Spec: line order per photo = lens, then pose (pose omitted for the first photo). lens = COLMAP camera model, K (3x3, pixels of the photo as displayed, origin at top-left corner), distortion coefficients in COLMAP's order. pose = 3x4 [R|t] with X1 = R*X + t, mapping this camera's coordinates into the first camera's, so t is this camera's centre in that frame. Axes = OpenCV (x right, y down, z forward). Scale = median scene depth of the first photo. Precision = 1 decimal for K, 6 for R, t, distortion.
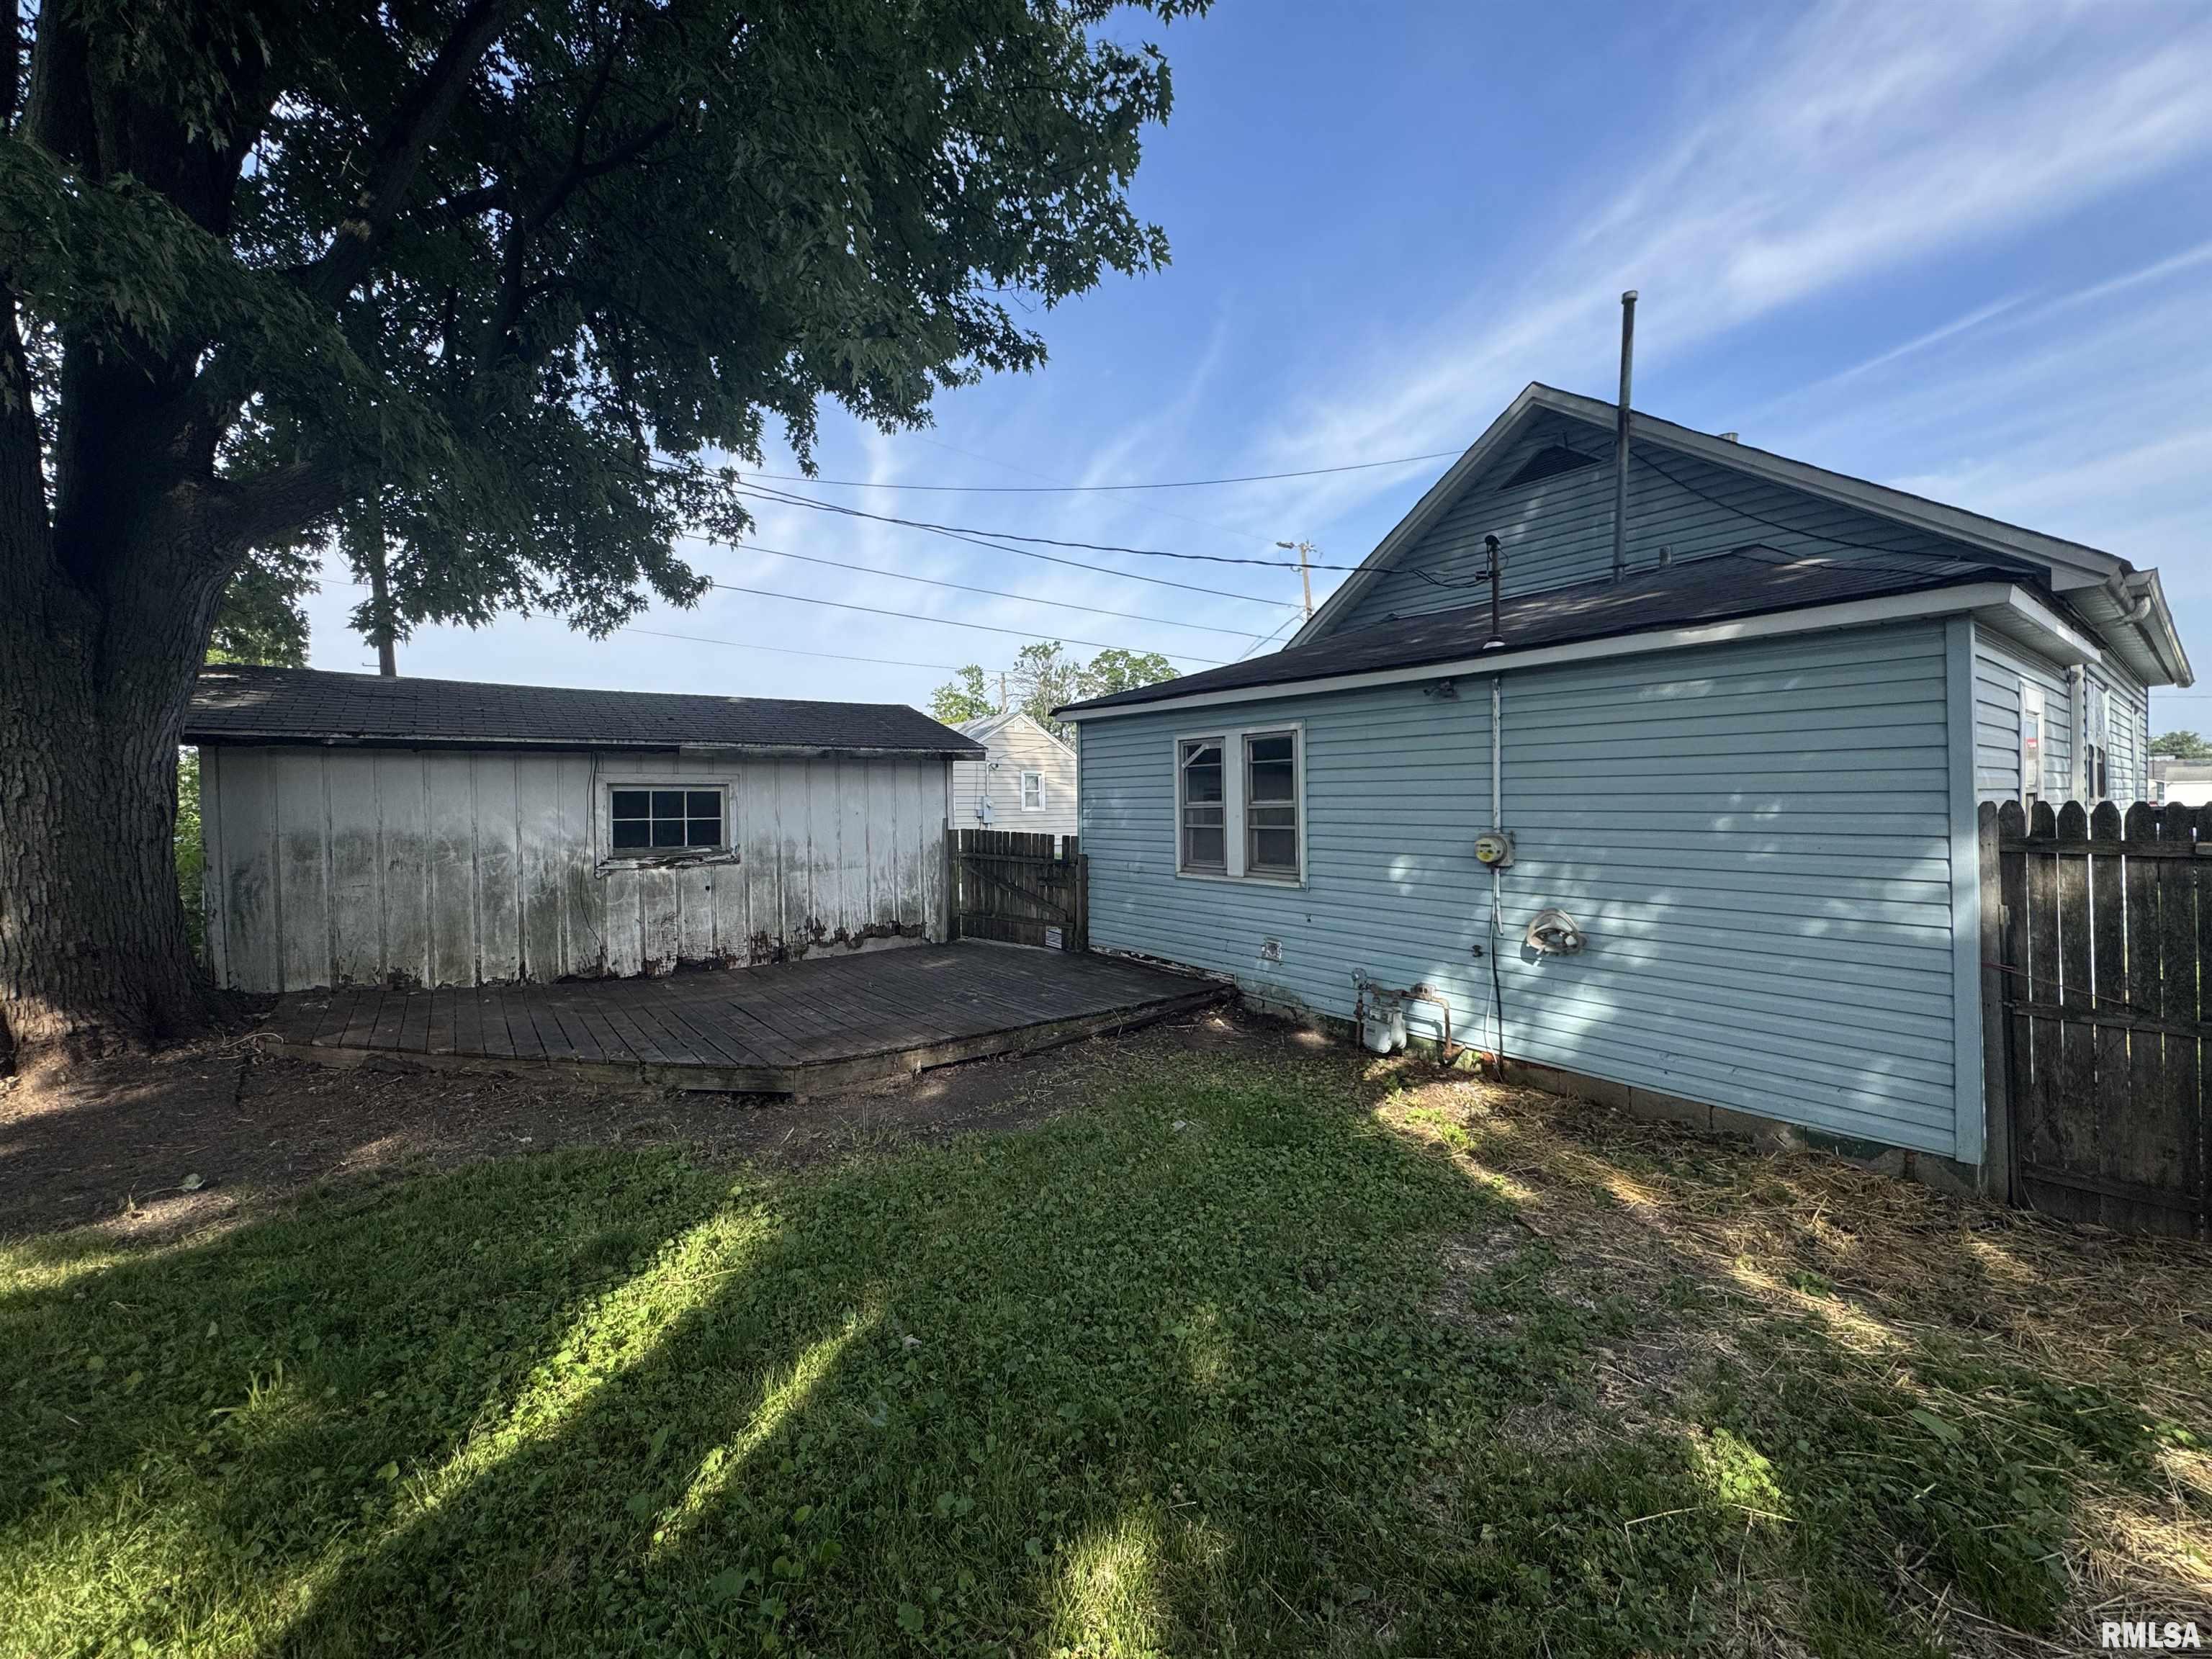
lens RADIAL K [[883.1, 0, 1099.2], [0, 883.1, 811.4], [0, 0, 1]] dist [-0.006253, 0.001149]
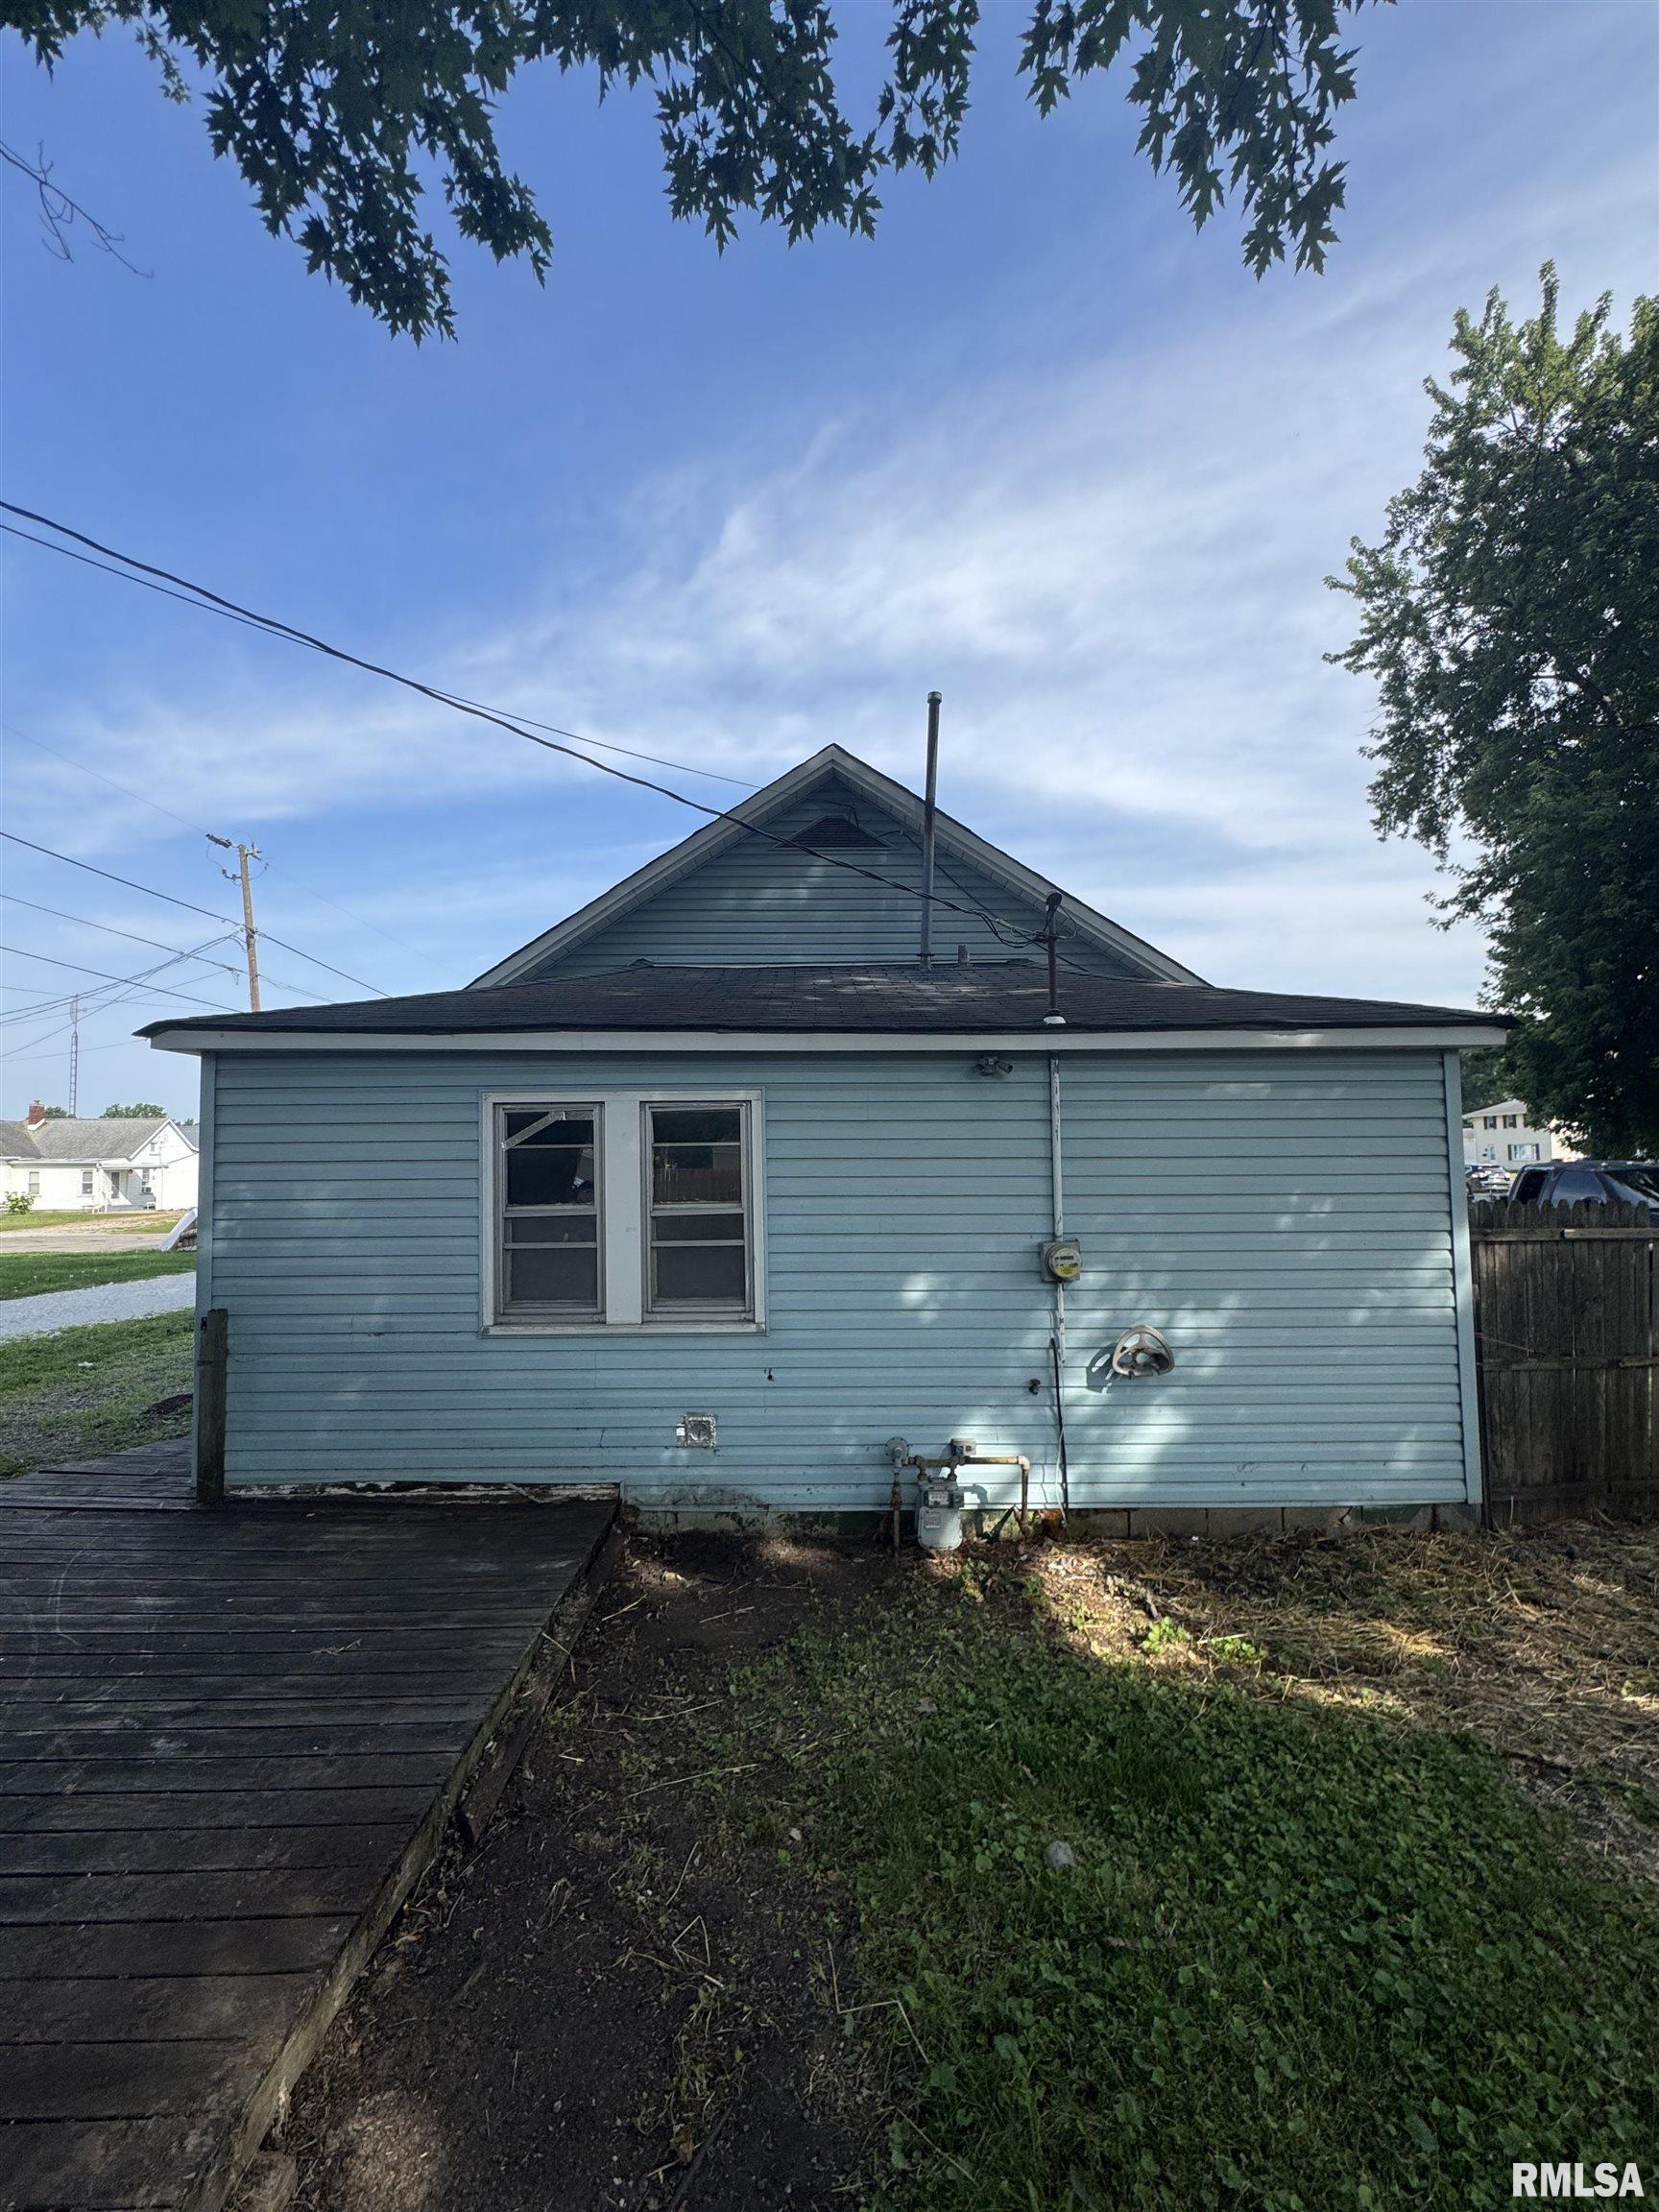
lens RADIAL K [[874.8, 0, 830.3], [0, 874.8, 1124.0], [0, 0, 1]] dist [-0.006205, 0.000153]
pose [[0.598924, 0.042470, 0.799679, -0.319859], [0.013366, 0.997923, -0.063009, -0.033645], [-0.800694, 0.048426, 0.597113, 0.604319]]
